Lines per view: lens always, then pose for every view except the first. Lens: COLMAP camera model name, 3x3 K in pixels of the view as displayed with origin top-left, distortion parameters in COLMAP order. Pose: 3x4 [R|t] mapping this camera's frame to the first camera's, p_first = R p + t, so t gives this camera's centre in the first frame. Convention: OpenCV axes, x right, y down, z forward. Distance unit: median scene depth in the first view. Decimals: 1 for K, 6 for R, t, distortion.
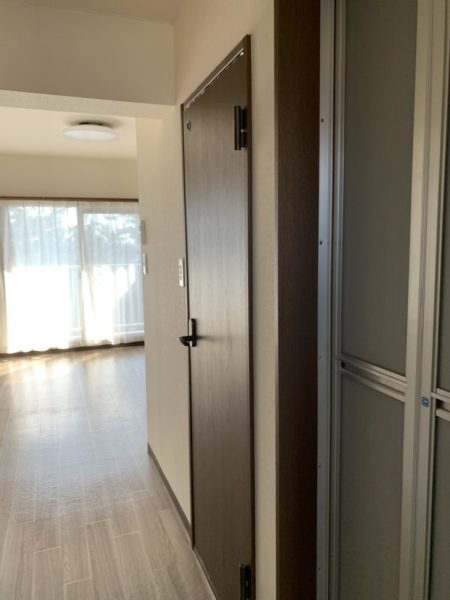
lens RADIAL K [[464.0, 0, 226.0], [0, 464.0, 299.7], [0, 0, 1]] dist [0.009786, -0.007495]
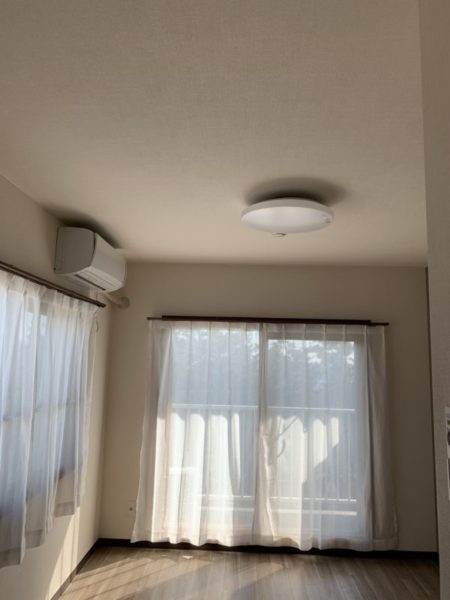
lens RADIAL K [[464.0, 0, 225.3], [0, 464.0, 300.8], [0, 0, 1]] dist [0.009786, -0.007495]
pose [[0.923847, -0.009915, -0.382634, -0.096708], [-0.084434, 0.969760, -0.228990, -0.075843], [0.373334, 0.243859, 0.895072, 0.330931]]
